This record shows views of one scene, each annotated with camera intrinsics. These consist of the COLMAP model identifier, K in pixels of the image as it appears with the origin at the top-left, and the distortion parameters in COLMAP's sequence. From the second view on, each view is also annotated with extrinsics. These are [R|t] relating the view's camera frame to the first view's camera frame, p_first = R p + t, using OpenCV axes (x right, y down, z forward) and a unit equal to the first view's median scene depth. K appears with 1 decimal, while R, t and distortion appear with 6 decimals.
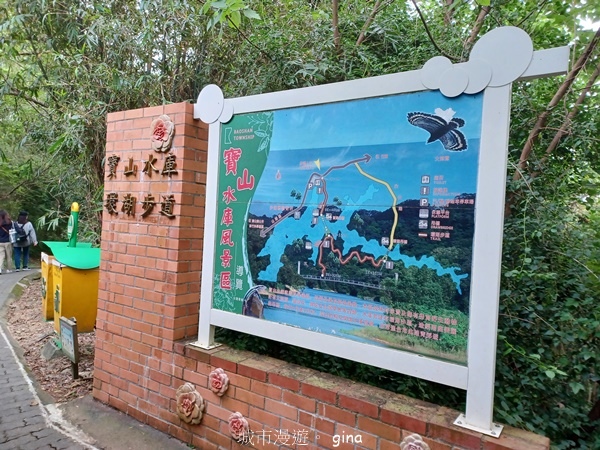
lens RADIAL K [[441.4, 0, 299.9], [0, 441.4, 223.2], [0, 0, 1]] dist [0.061240, -0.003110]
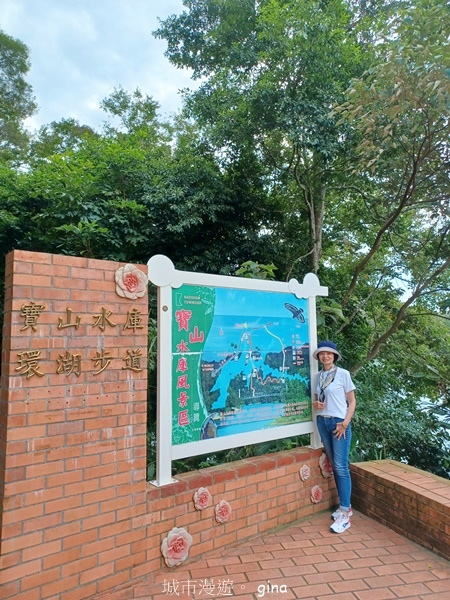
lens RADIAL K [[441.4, 0, 224.9], [0, 441.4, 301.0], [0, 0, 1]] dist [0.061240, -0.003110]
pose [[0.290512, 0.044573, 0.955833, -1.434423], [0.045203, 0.997160, -0.060239, -0.122529], [-0.955803, 0.060706, 0.287672, 0.569657]]
